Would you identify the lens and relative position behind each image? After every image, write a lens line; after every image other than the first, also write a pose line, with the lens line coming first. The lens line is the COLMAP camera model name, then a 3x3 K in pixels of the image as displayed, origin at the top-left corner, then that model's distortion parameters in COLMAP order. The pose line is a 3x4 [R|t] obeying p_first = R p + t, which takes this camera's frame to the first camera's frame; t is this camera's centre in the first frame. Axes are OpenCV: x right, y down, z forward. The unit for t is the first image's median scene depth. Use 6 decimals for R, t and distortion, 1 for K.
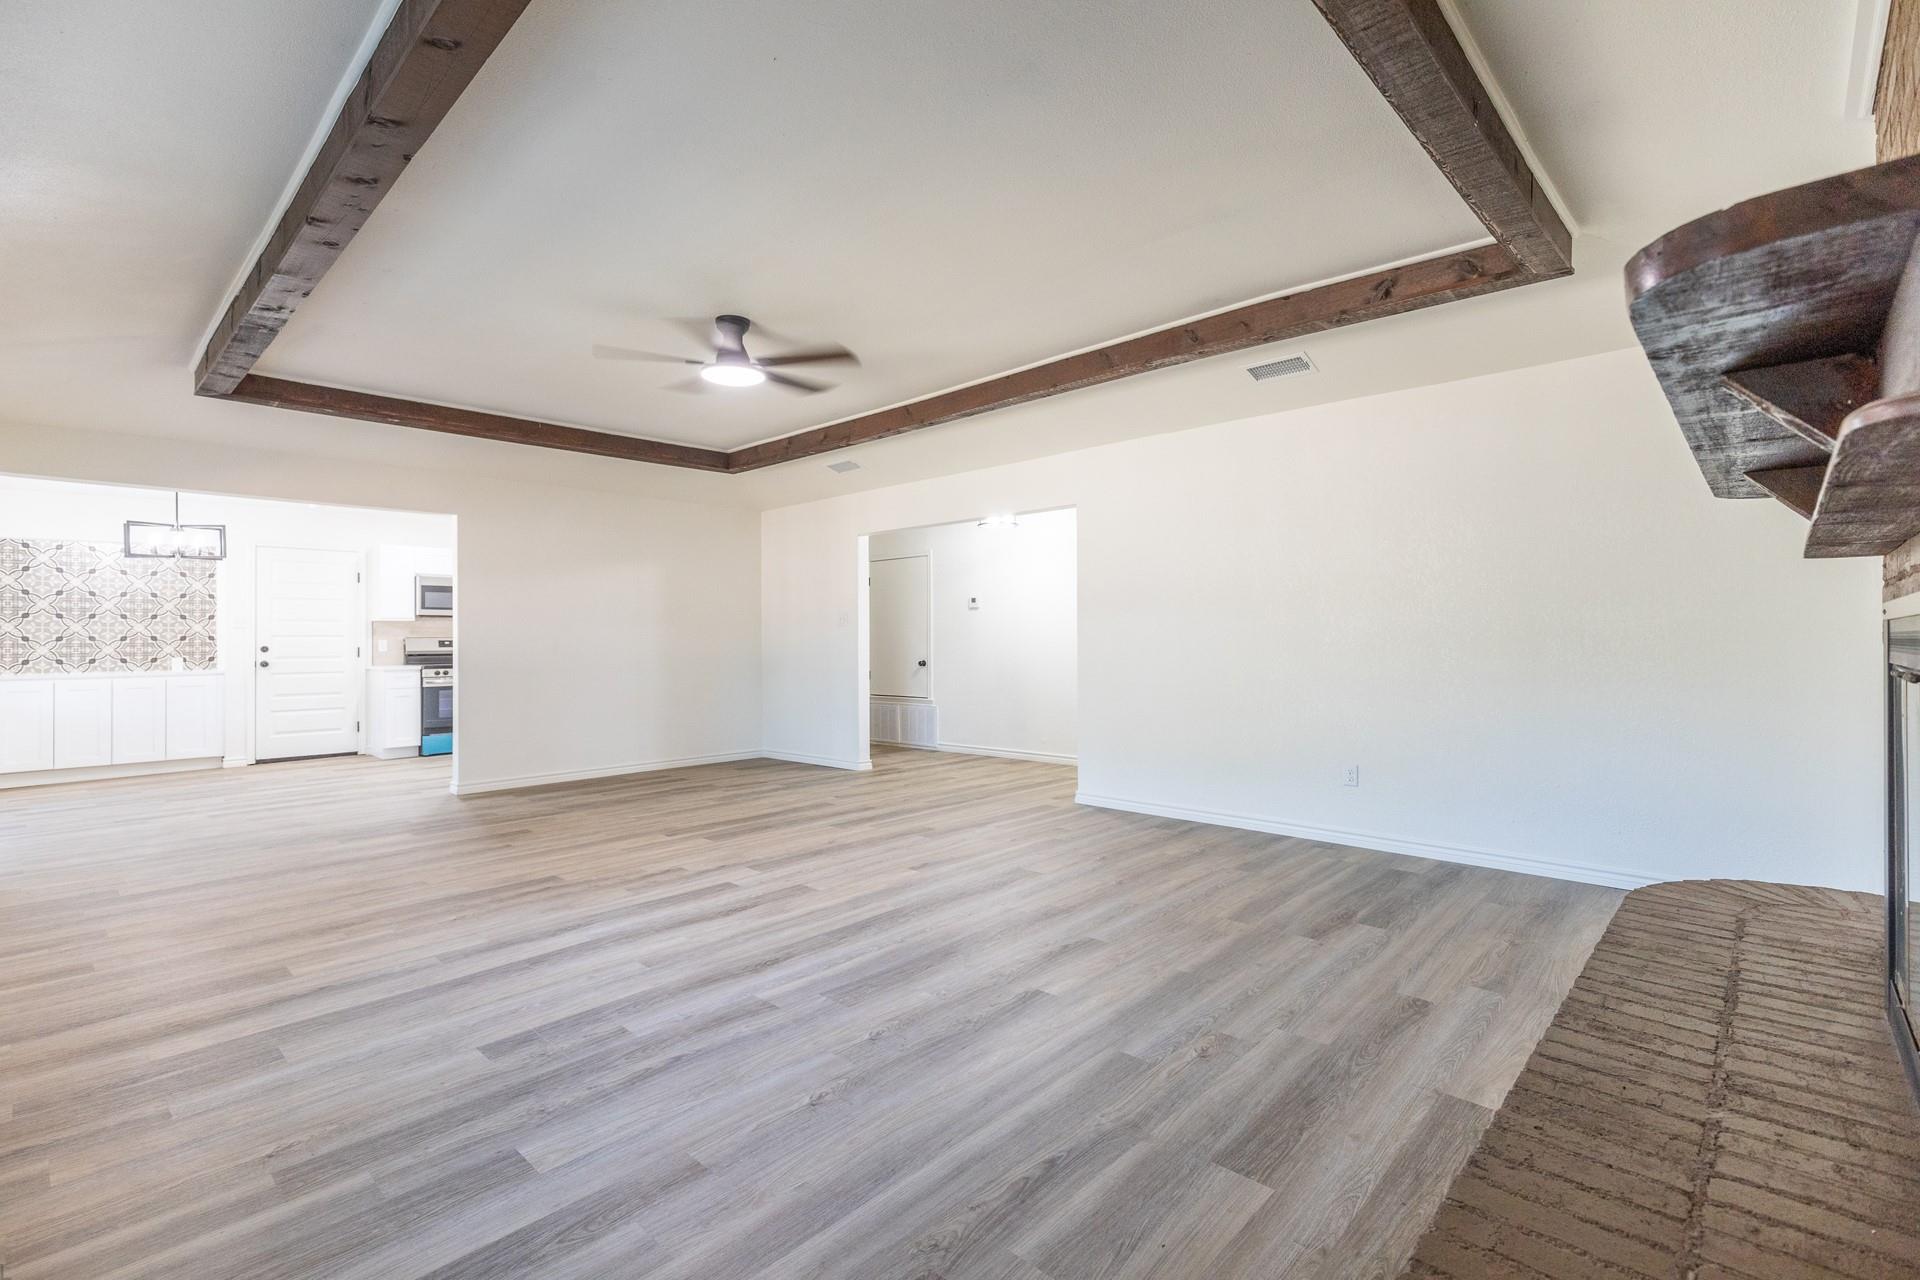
lens RADIAL K [[866.5, 0, 951.7], [0, 866.5, 632.6], [0, 0, 1]] dist [0.007370, -0.001161]
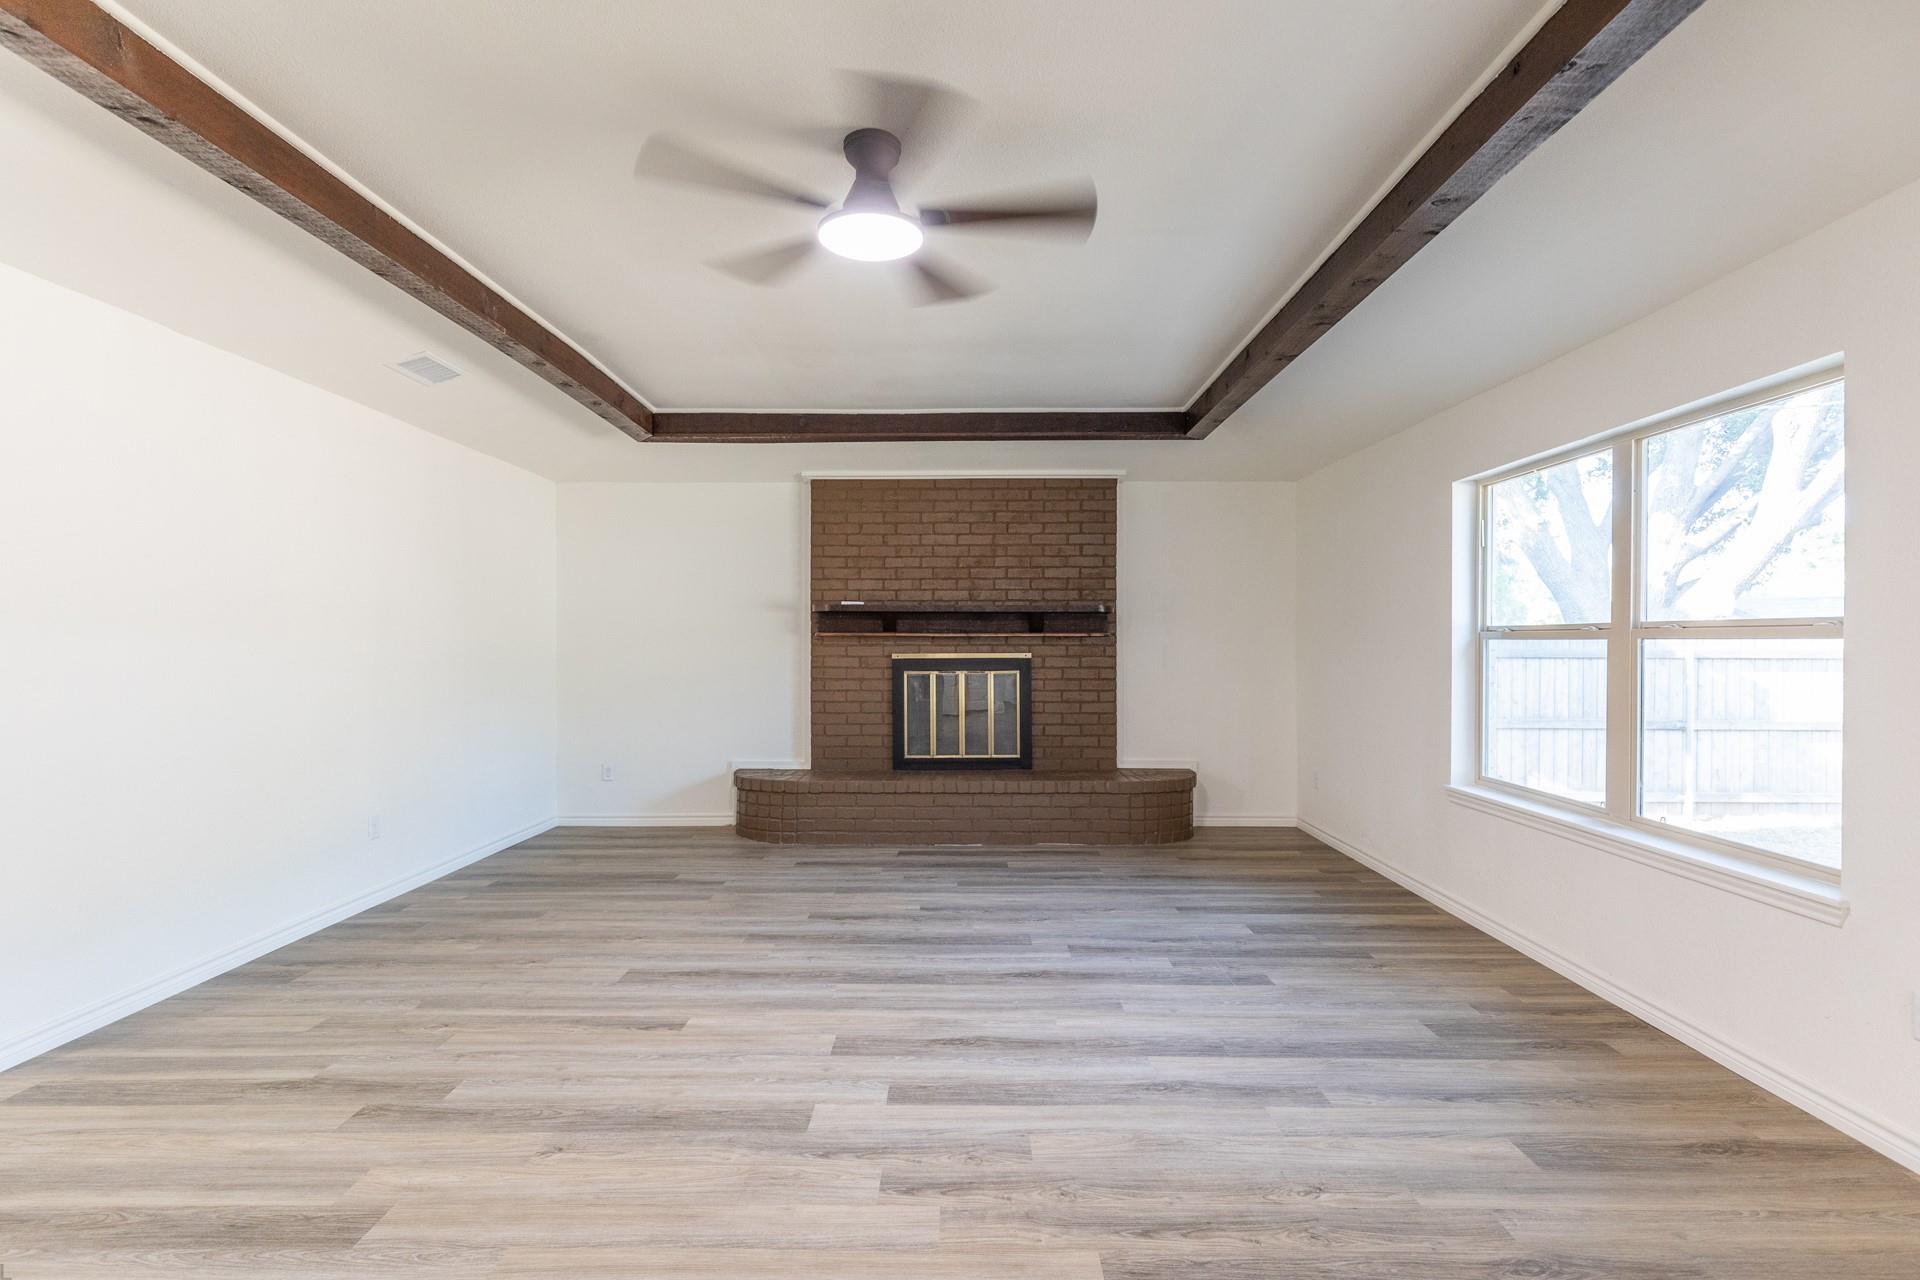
lens RADIAL K [[911.8, 0, 964.4], [0, 911.8, 646.0], [0, 0, 1]] dist [0.002705, 0.000737]
pose [[-0.687038, 0.005580, 0.726600, -0.971778], [0.004634, 0.999984, -0.003297, -0.026758], [-0.726607, 0.001102, -0.687053, 1.809177]]
